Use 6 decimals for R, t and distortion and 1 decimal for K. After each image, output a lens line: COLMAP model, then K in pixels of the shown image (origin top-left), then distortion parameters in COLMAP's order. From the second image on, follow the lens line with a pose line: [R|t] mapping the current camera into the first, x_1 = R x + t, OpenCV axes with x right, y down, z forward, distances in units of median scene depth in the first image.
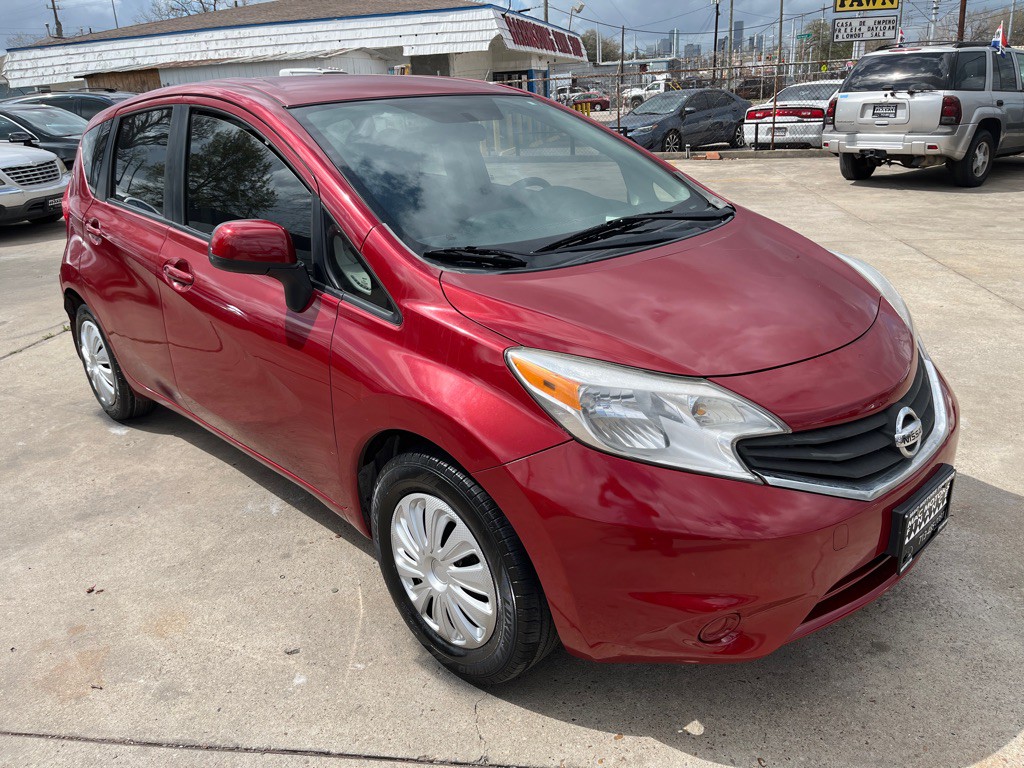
lens RADIAL K [[779.6, 0, 514.6], [0, 779.6, 386.3], [0, 0, 1]] dist [0.080671, -0.124459]
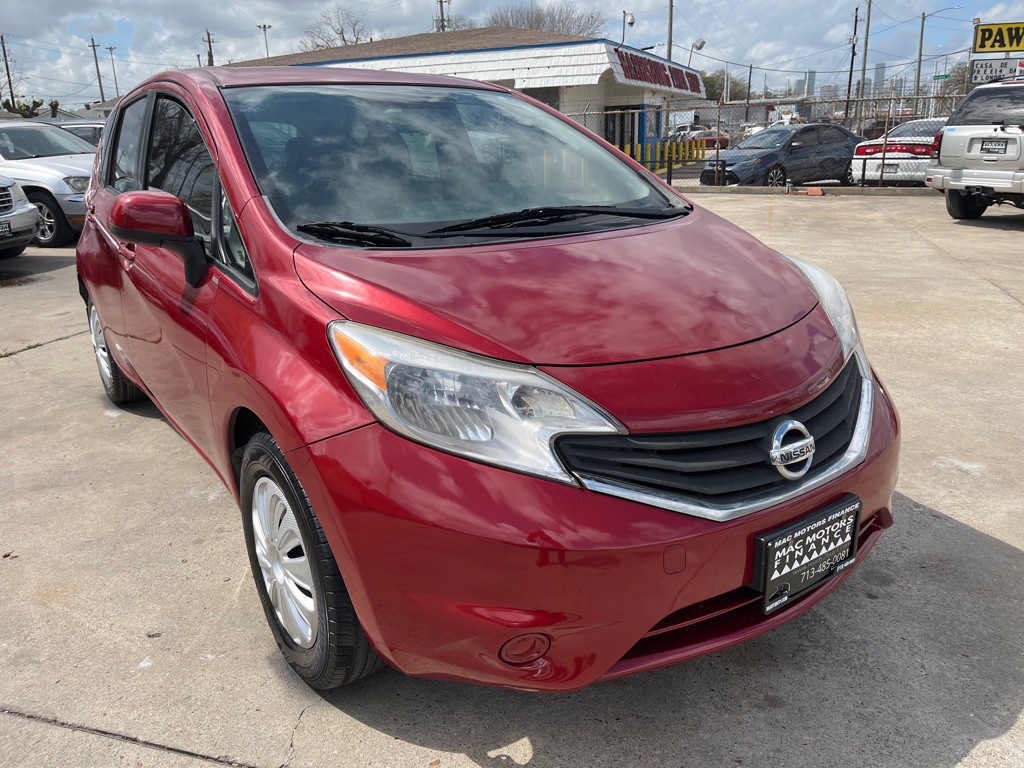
lens RADIAL K [[775.9, 0, 517.5], [0, 775.9, 392.1], [0, 0, 1]] dist [0.082237, -0.122789]
pose [[0.988164, 0.067127, -0.137934, 0.169558], [-0.071957, 0.996947, -0.030324, 0.023207], [0.135477, 0.039890, 0.989977, 0.058685]]
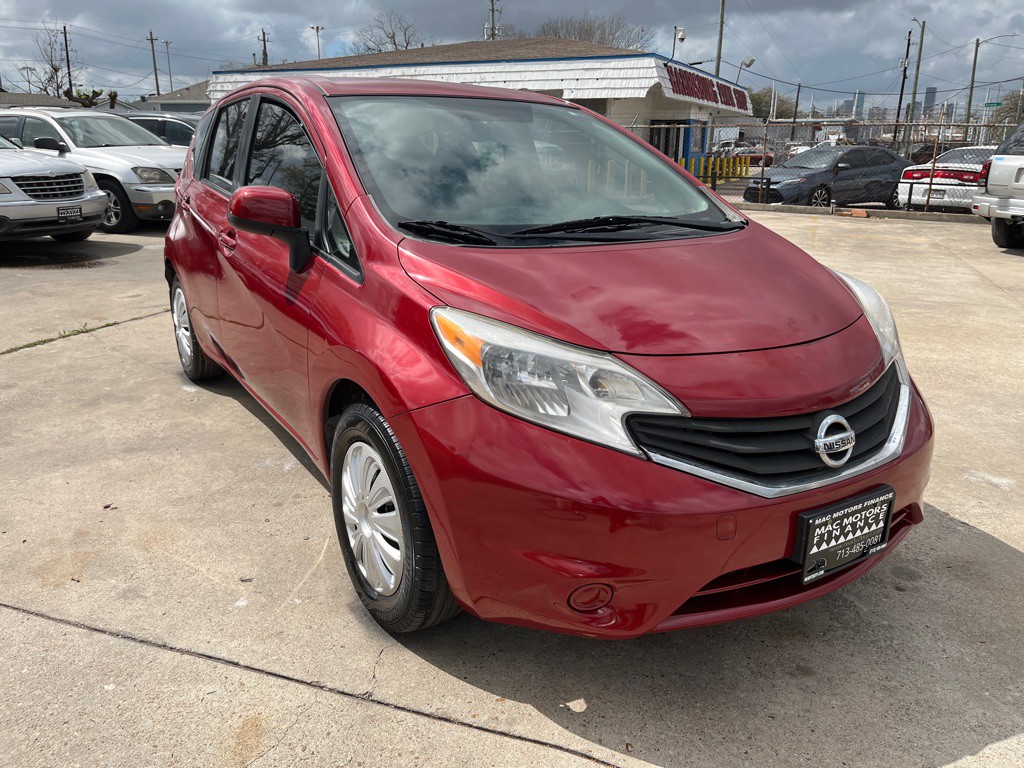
lens RADIAL K [[779.6, 0, 514.6], [0, 779.6, 386.3], [0, 0, 1]] dist [0.080671, -0.124459]
pose [[0.976903, 0.118214, -0.178005, 0.149872], [-0.127782, 0.990859, -0.043242, 0.045304], [0.171266, 0.064989, 0.983079, -0.012024]]
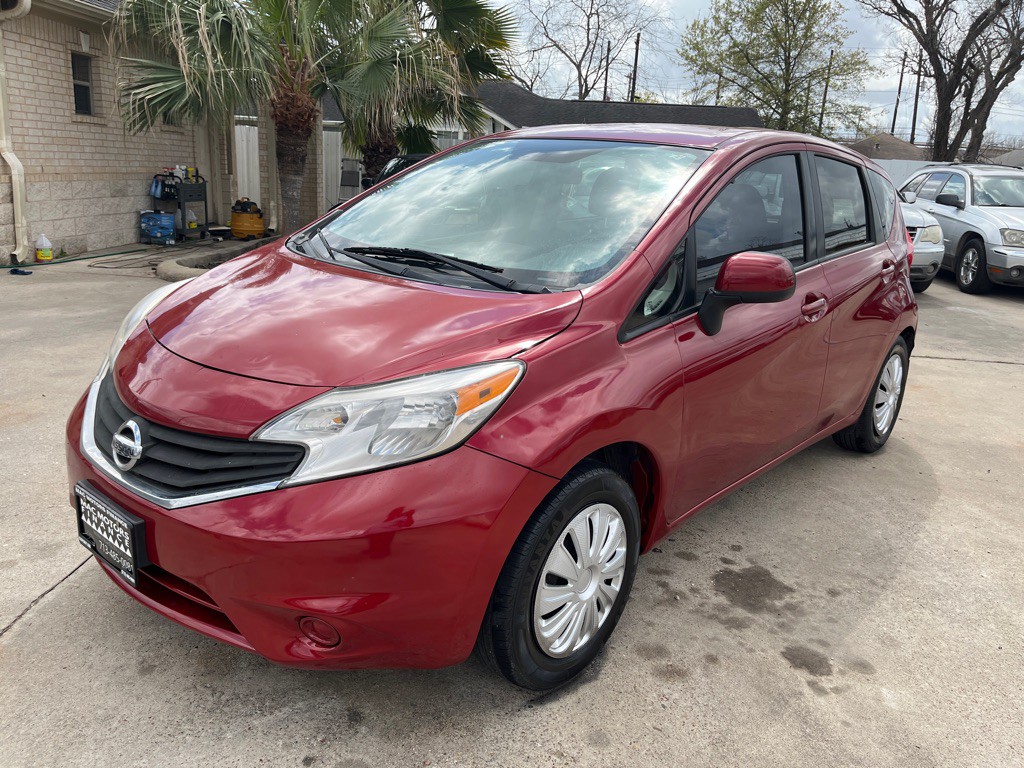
lens RADIAL K [[784.8, 0, 509.0], [0, 784.8, 392.0], [0, 0, 1]] dist [0.066905, -0.108074]
pose [[0.067415, 0.325870, -0.943008, 0.792825], [-0.402854, 0.873577, 0.273077, -0.258042], [0.912778, 0.361485, 0.190171, 0.662241]]
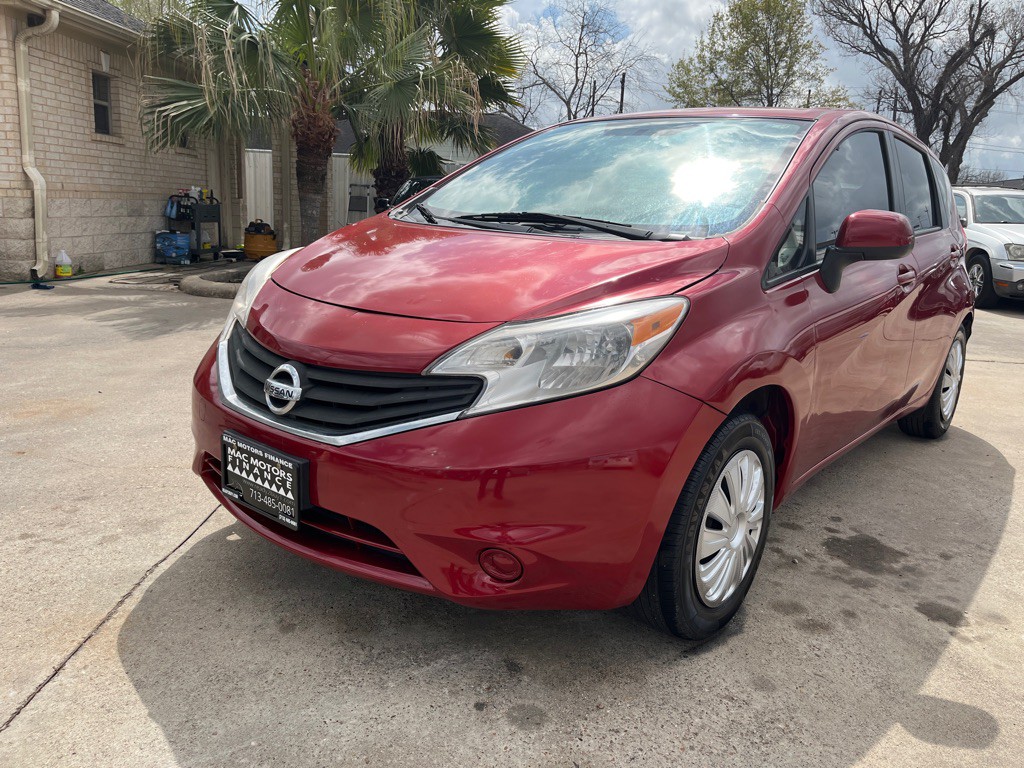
lens RADIAL K [[782.4, 0, 519.0], [0, 782.4, 386.3], [0, 0, 1]] dist [0.075545, -0.119955]
pose [[0.100108, 0.276794, -0.955701, 0.799136], [-0.401705, 0.890006, 0.215689, -0.151752], [0.910281, 0.362318, 0.200286, 0.576864]]
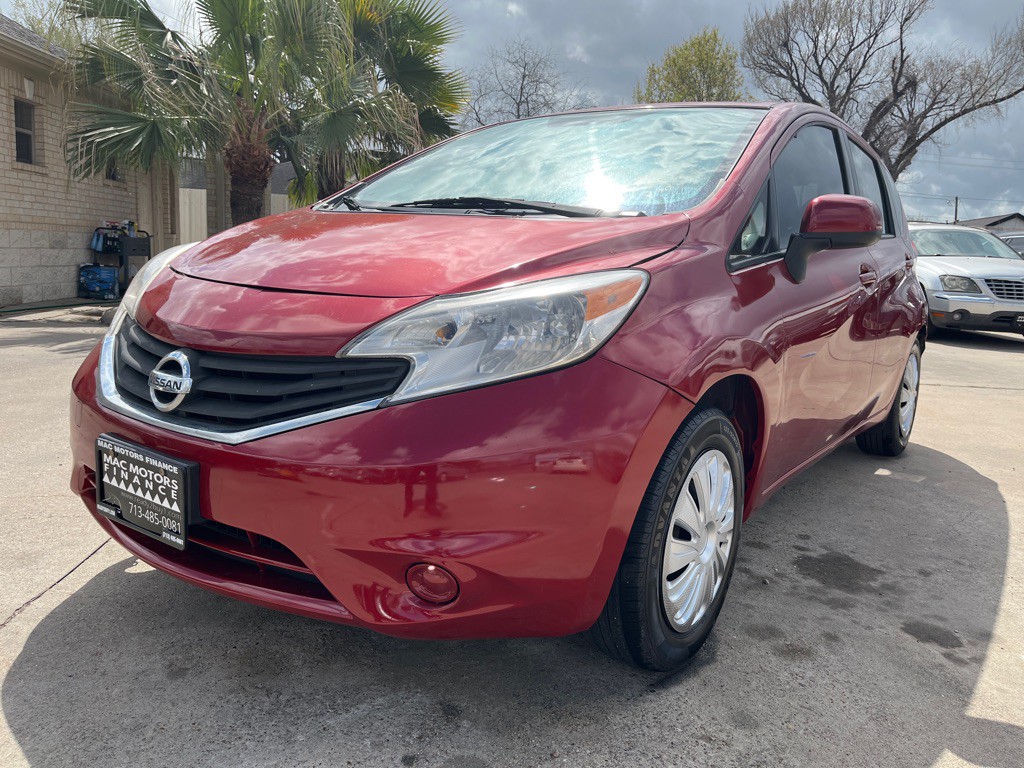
lens RADIAL K [[779.6, 0, 514.6], [0, 779.6, 386.3], [0, 0, 1]] dist [0.080671, -0.124459]
pose [[0.163239, 0.220981, -0.961520, 0.733989], [-0.401994, 0.904919, 0.139725, -0.108107], [0.900974, 0.363716, 0.236551, 0.610031]]
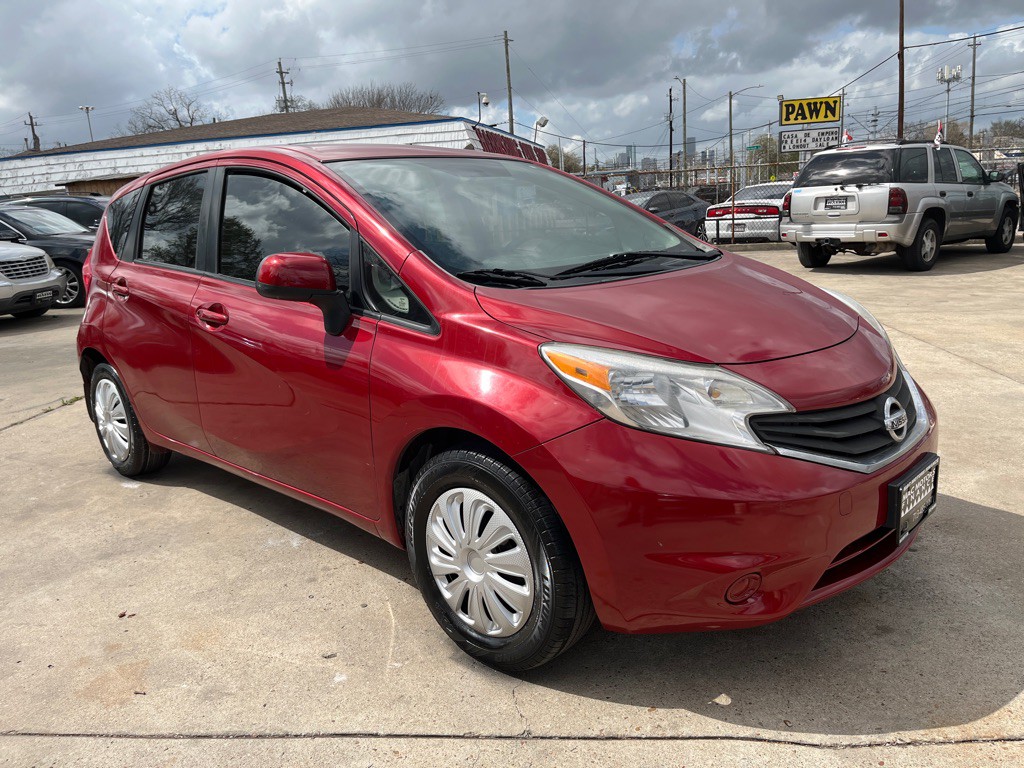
lens RADIAL K [[784.3, 0, 516.9], [0, 784.3, 388.1], [0, 0, 1]] dist [0.056490, -0.086712]
pose [[0.998937, -0.018003, 0.042441, -0.046038], [0.023267, 0.991631, -0.126994, 0.077963], [-0.039800, 0.127846, 0.990995, -0.053175]]
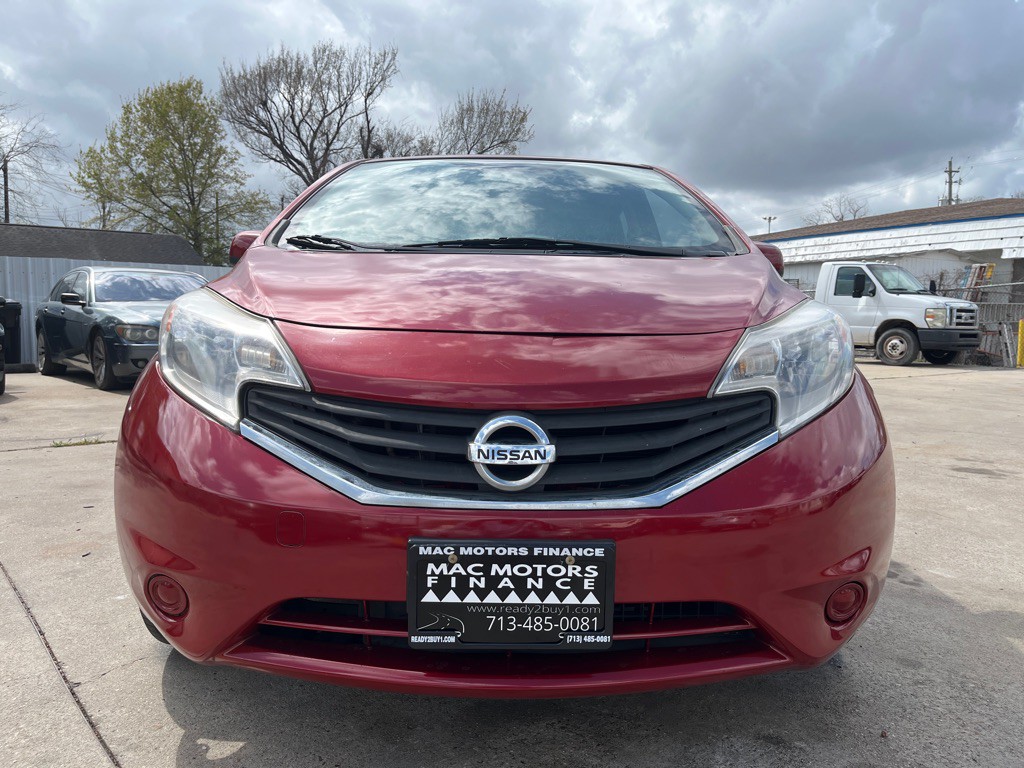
lens RADIAL K [[779.6, 0, 514.6], [0, 779.6, 386.3], [0, 0, 1]] dist [0.080671, -0.124459]
pose [[0.723097, 0.113798, -0.681308, 0.511937], [-0.285979, 0.947153, -0.145319, 0.054294], [0.628766, 0.299919, 0.717427, 0.270528]]
